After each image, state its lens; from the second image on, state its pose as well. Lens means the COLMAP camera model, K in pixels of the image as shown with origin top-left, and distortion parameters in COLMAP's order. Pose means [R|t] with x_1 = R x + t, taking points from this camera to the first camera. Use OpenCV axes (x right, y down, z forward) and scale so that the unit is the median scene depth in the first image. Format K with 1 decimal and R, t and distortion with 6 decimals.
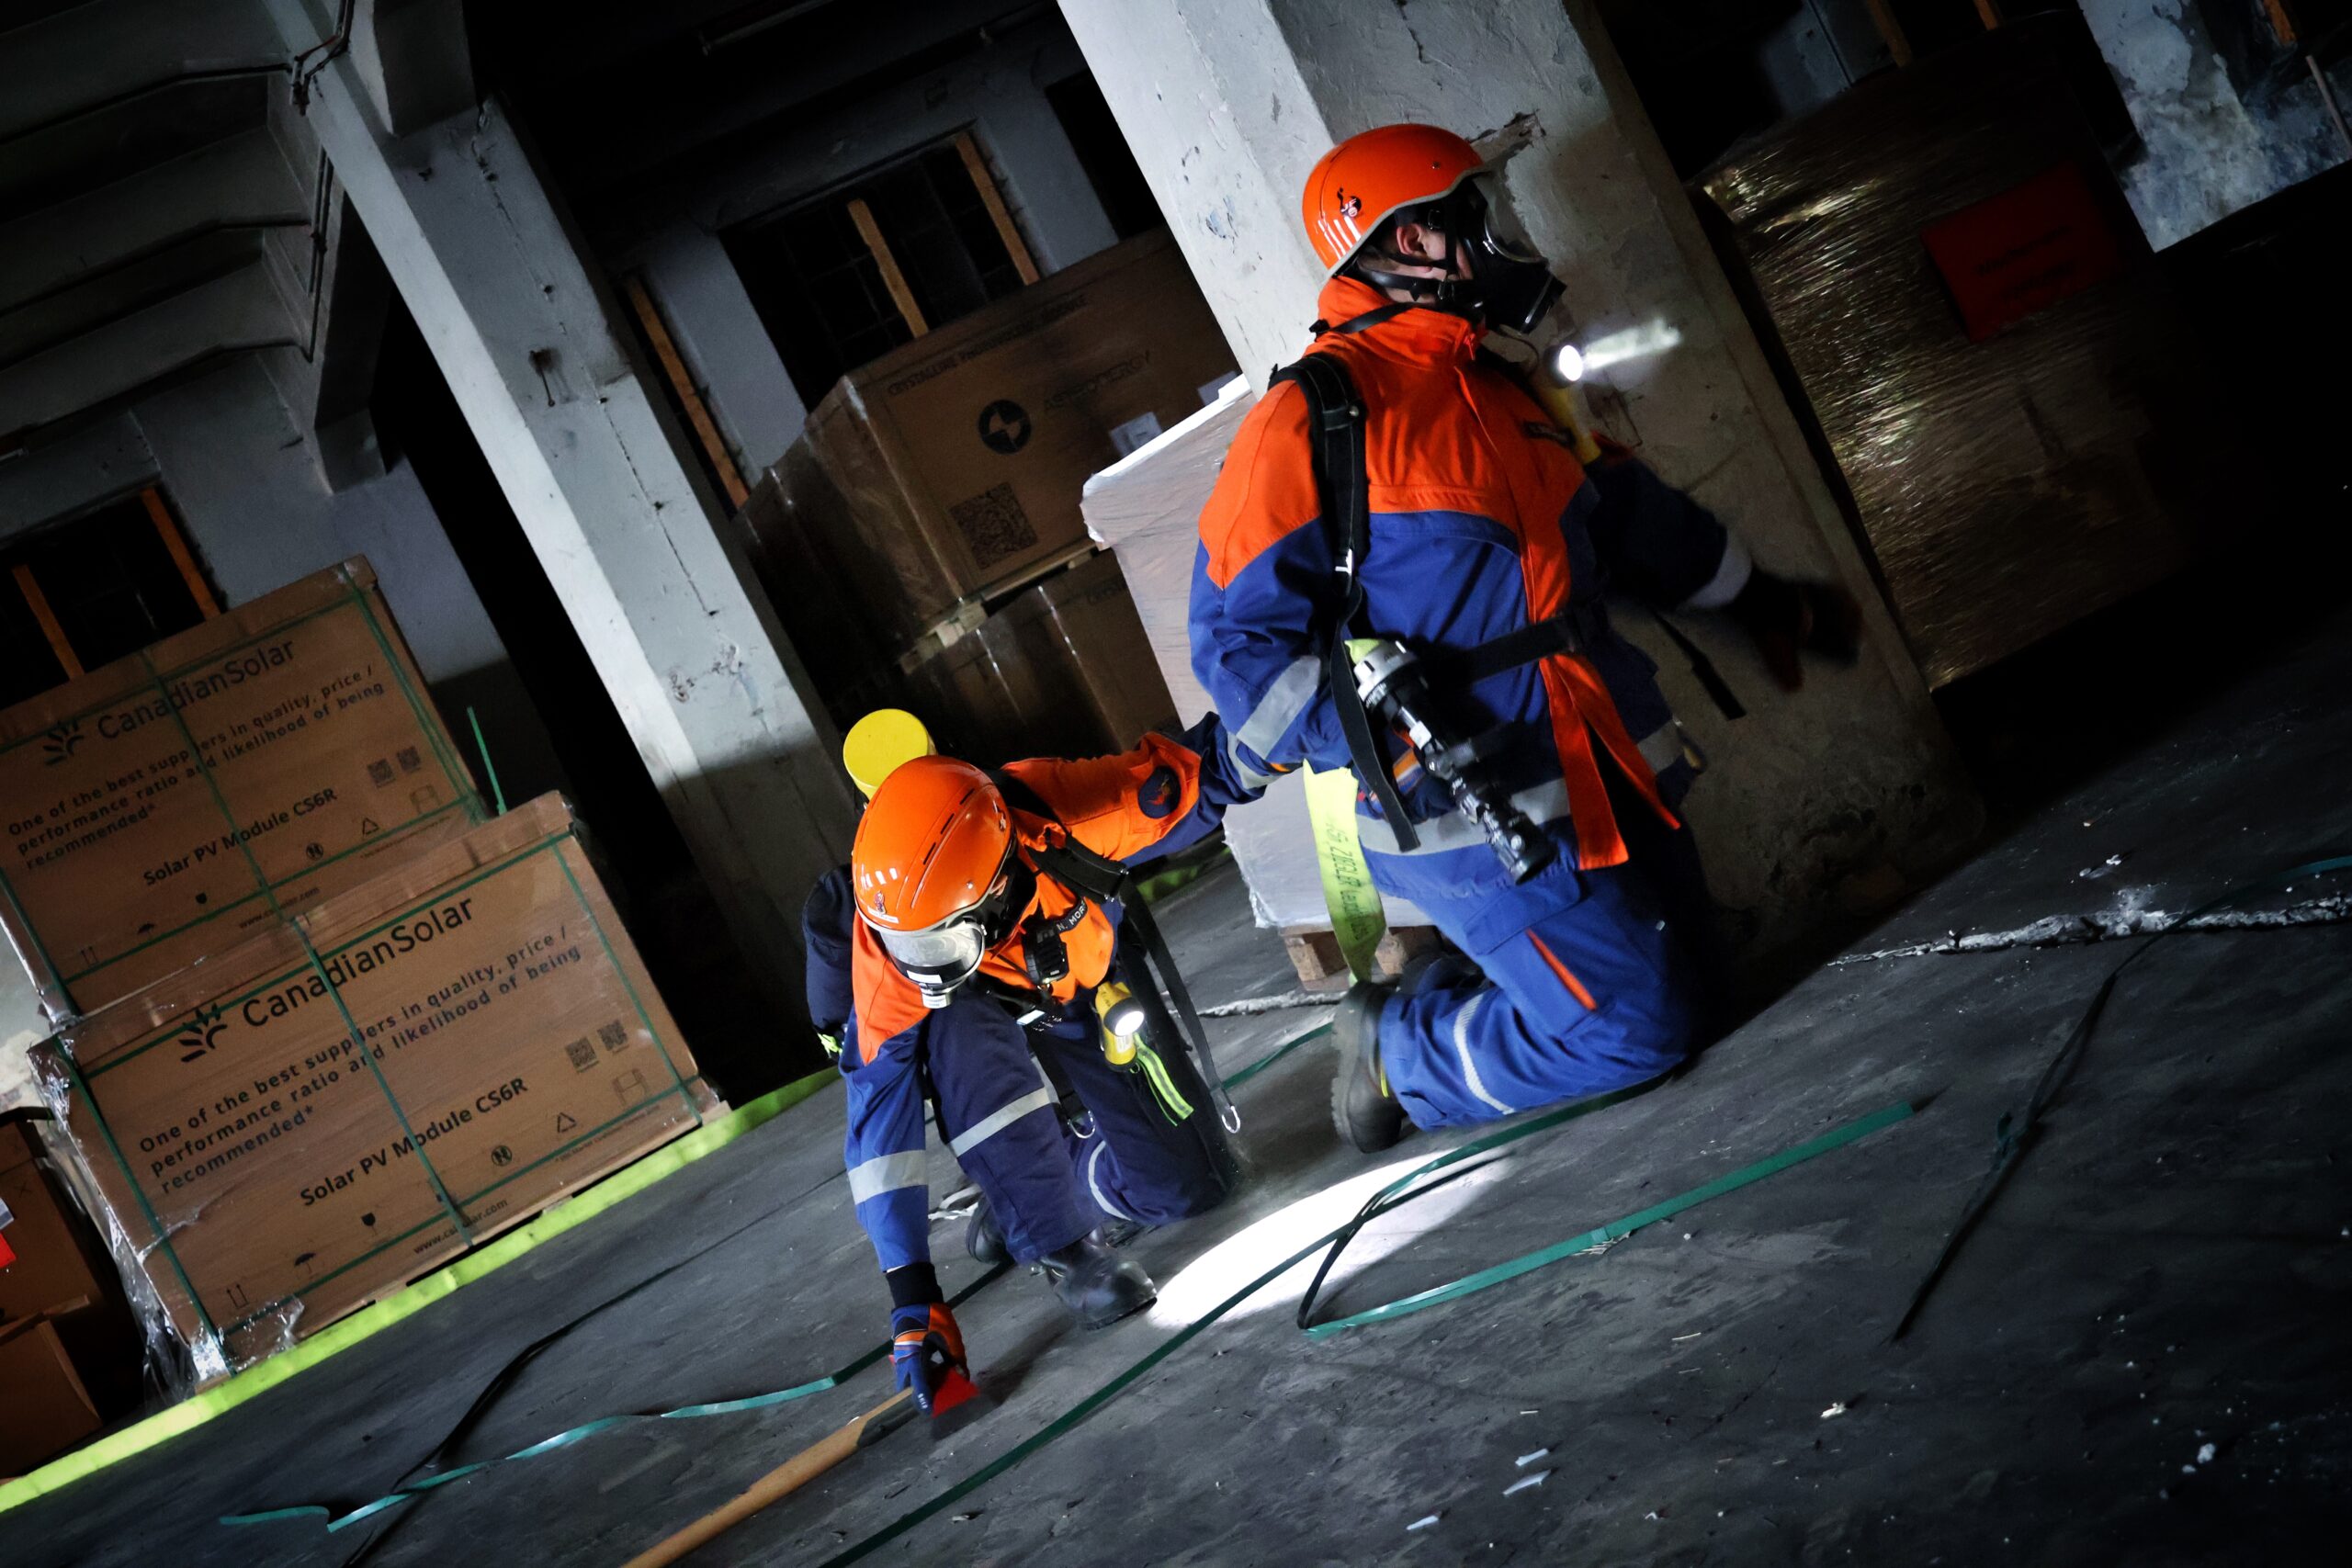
lens RADIAL K [[3460.7, 0, 1176.0], [0, 3460.7, 784.0], [0, 0, 1]] dist [0.202016, 0.031279]
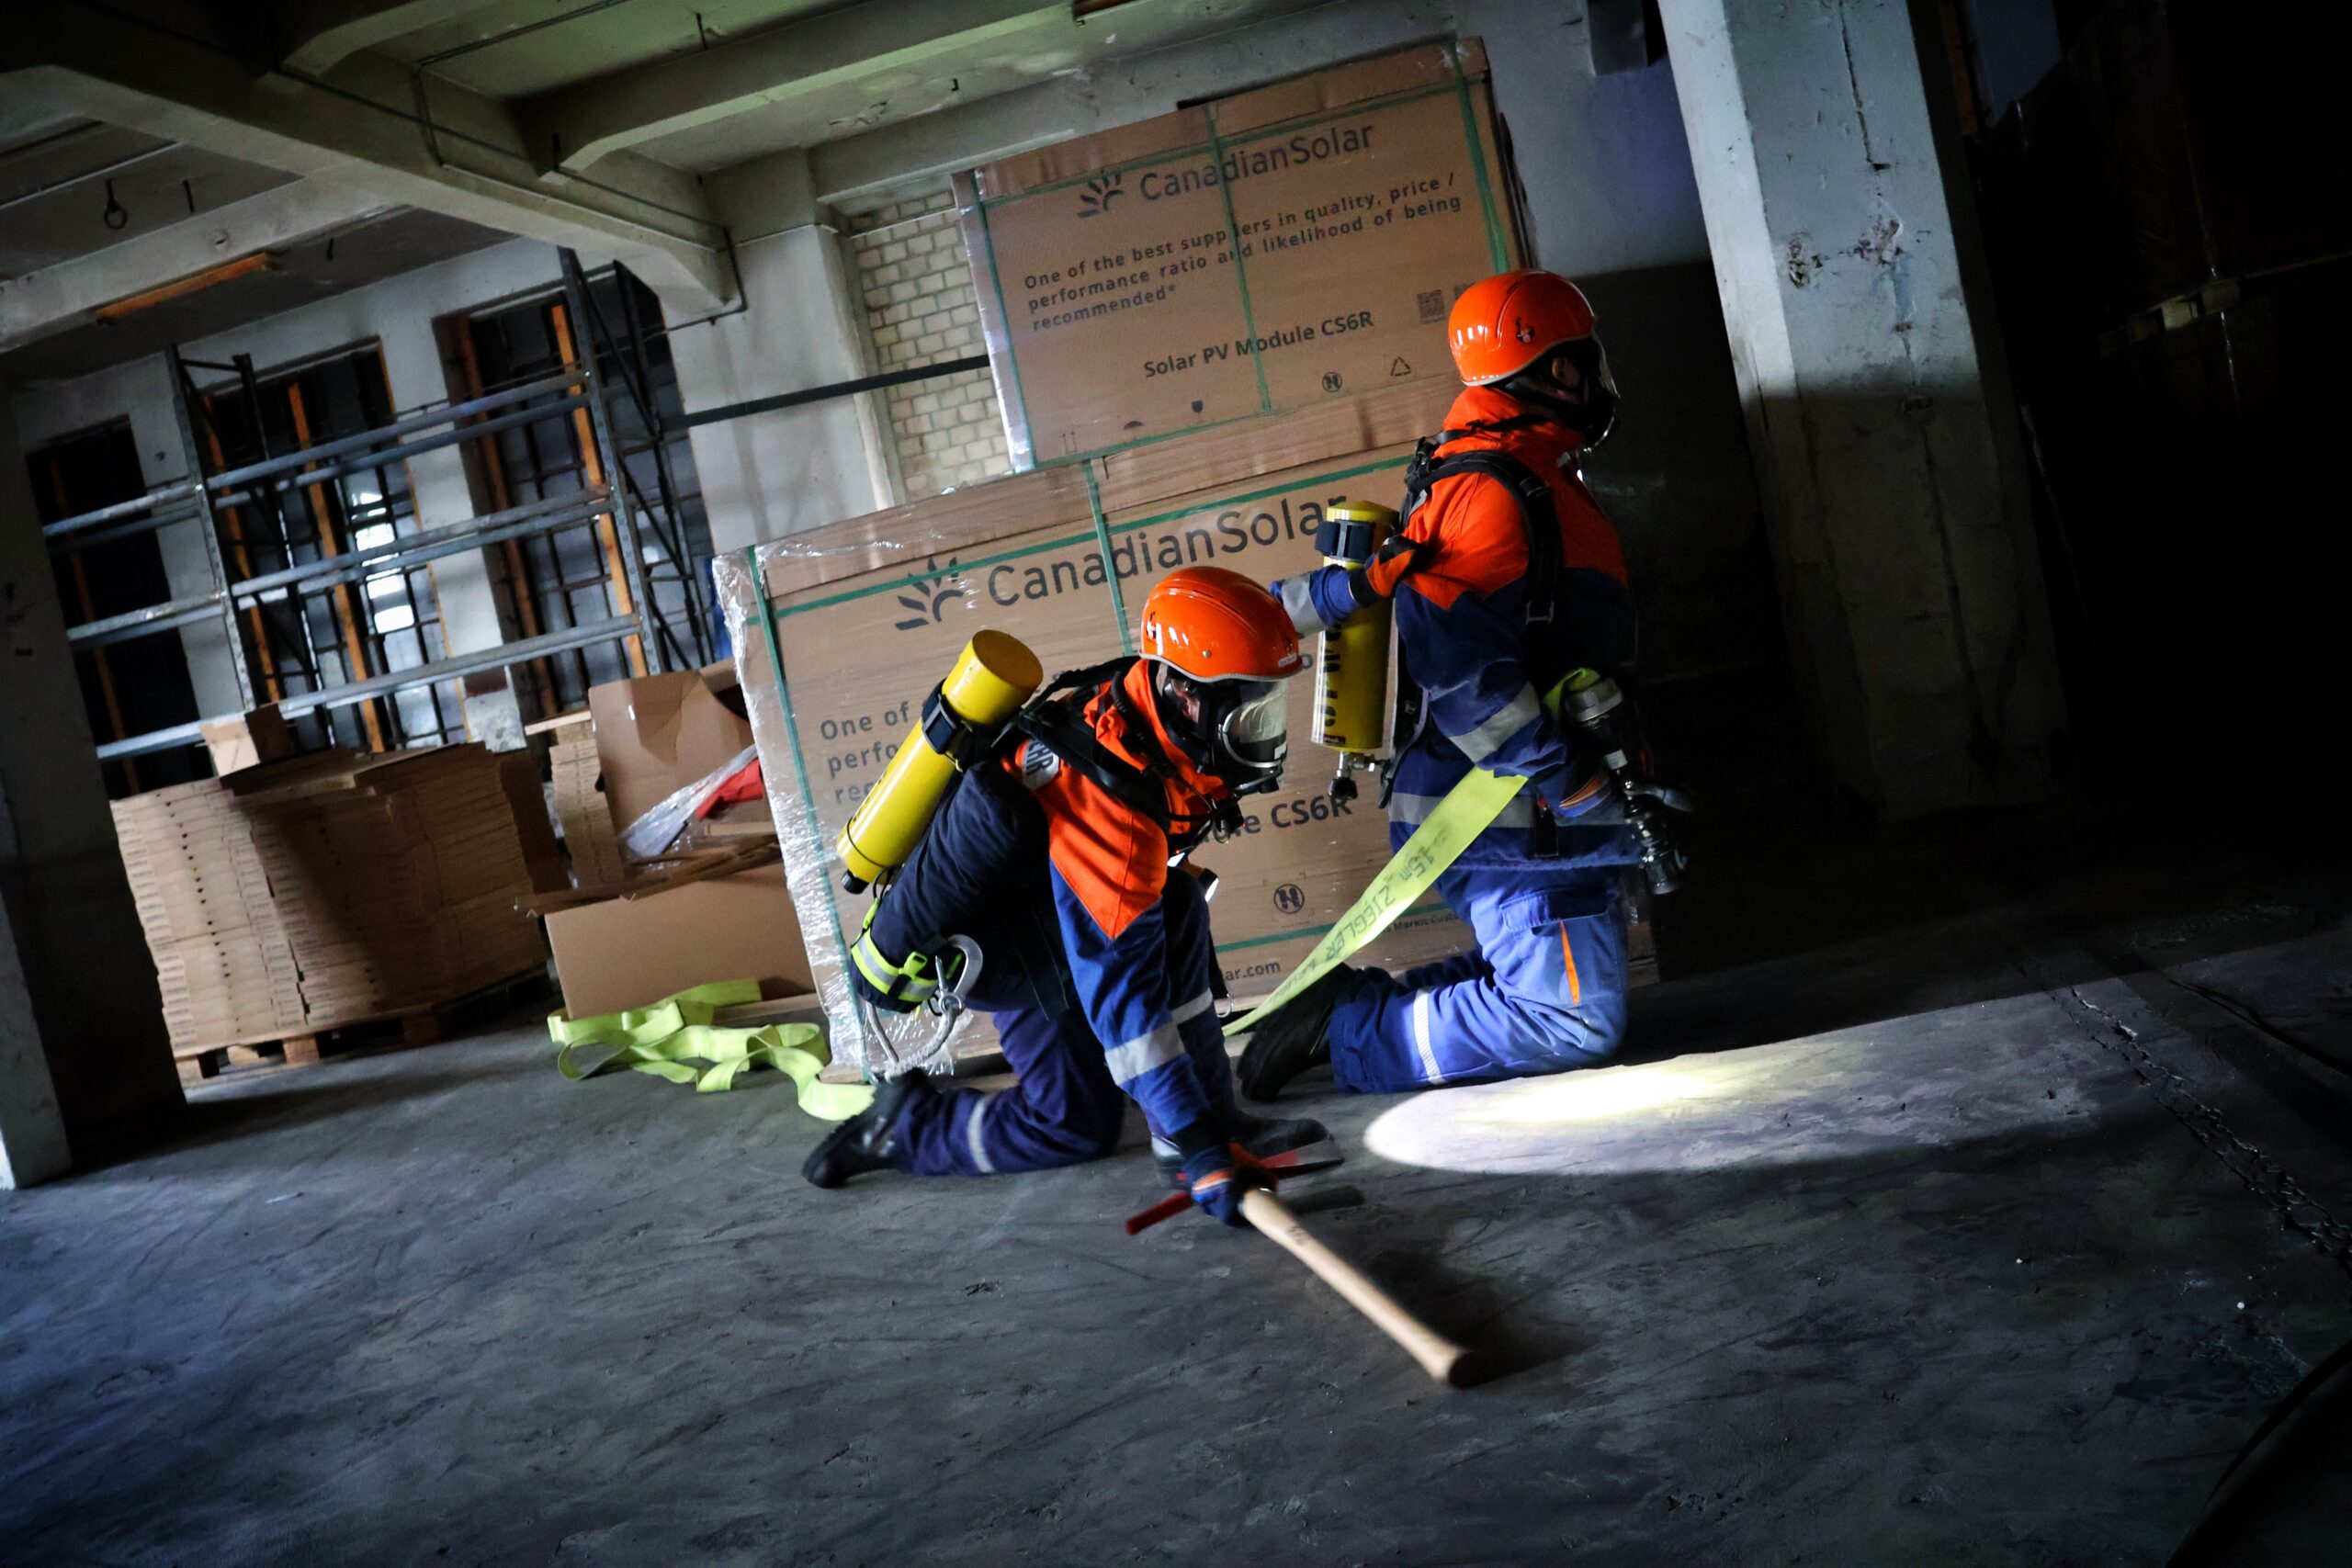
lens RADIAL K [[1946.0, 0, 1176.0], [0, 1946.0, 784.0], [0, 0, 1]] dist [-0.157283, 0.133704]
pose [[0.853877, 0.311752, -0.416780, -0.057929], [-0.217067, 0.941106, 0.259234, -0.001722], [0.473051, -0.130884, 0.871259, 0.581102]]
